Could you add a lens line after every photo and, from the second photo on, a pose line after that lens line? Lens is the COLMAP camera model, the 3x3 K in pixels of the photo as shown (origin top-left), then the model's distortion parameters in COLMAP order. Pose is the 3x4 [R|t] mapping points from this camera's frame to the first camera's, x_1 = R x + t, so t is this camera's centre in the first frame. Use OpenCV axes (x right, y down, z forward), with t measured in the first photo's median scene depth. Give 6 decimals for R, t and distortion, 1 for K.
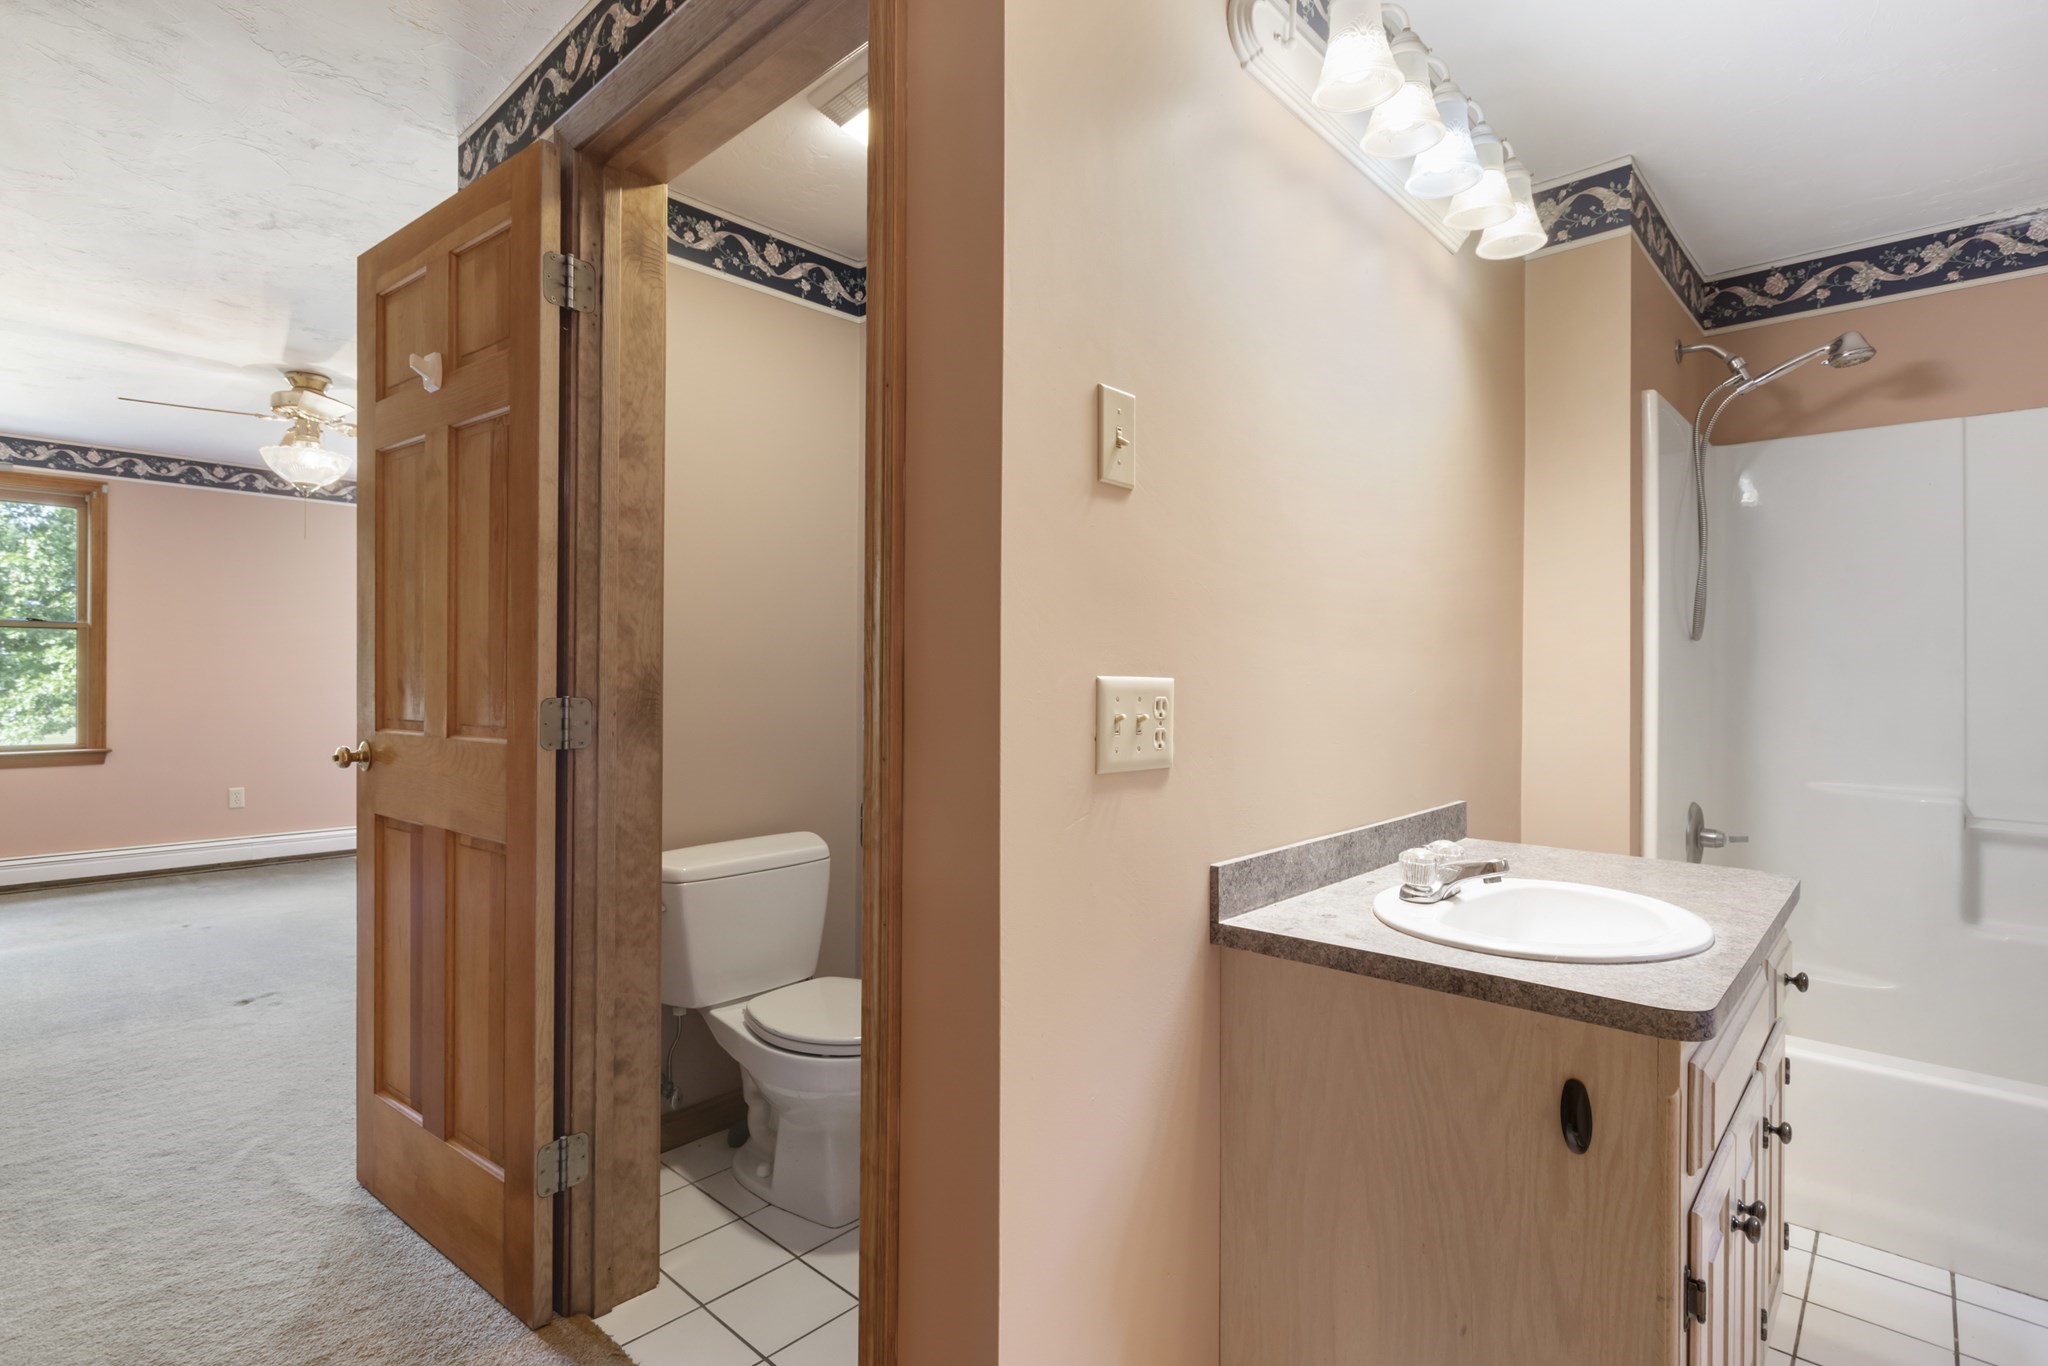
lens RADIAL K [[980.9, 0, 1020.8], [0, 980.9, 675.4], [0, 0, 1]] dist [0.000158, -0.000952]
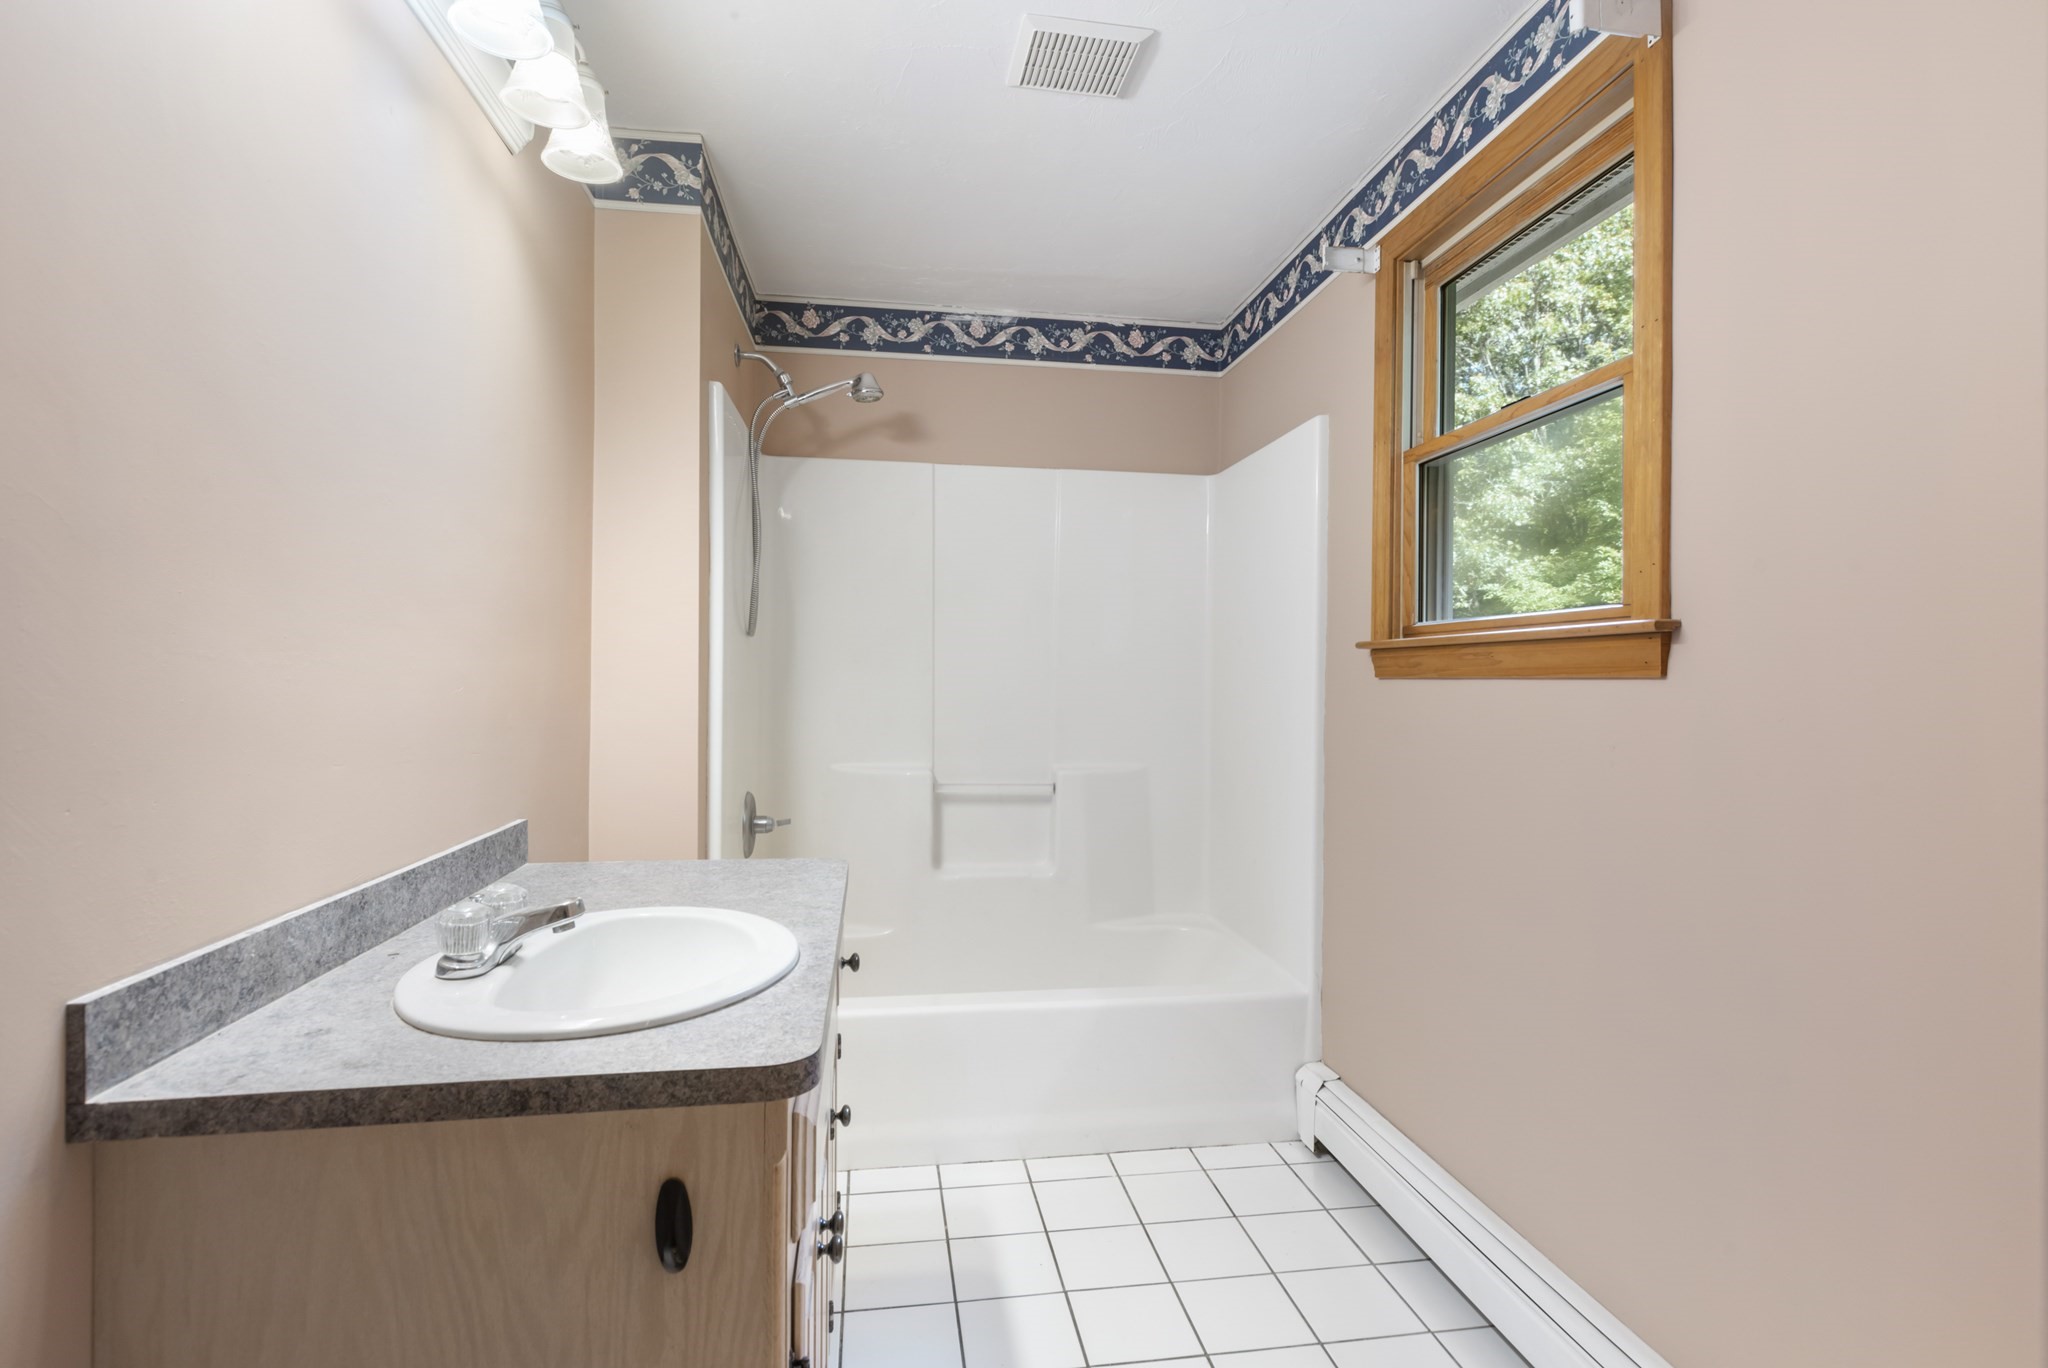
lens RADIAL K [[980.9, 0, 1020.8], [0, 980.9, 676.4], [0, 0, 1]] dist [0.000158, -0.000952]
pose [[0.624193, -0.000392, 0.781270, 0.090776], [-0.004709, 0.999980, 0.004264, 0.001844], [-0.781256, -0.006341, 0.624179, 0.213979]]
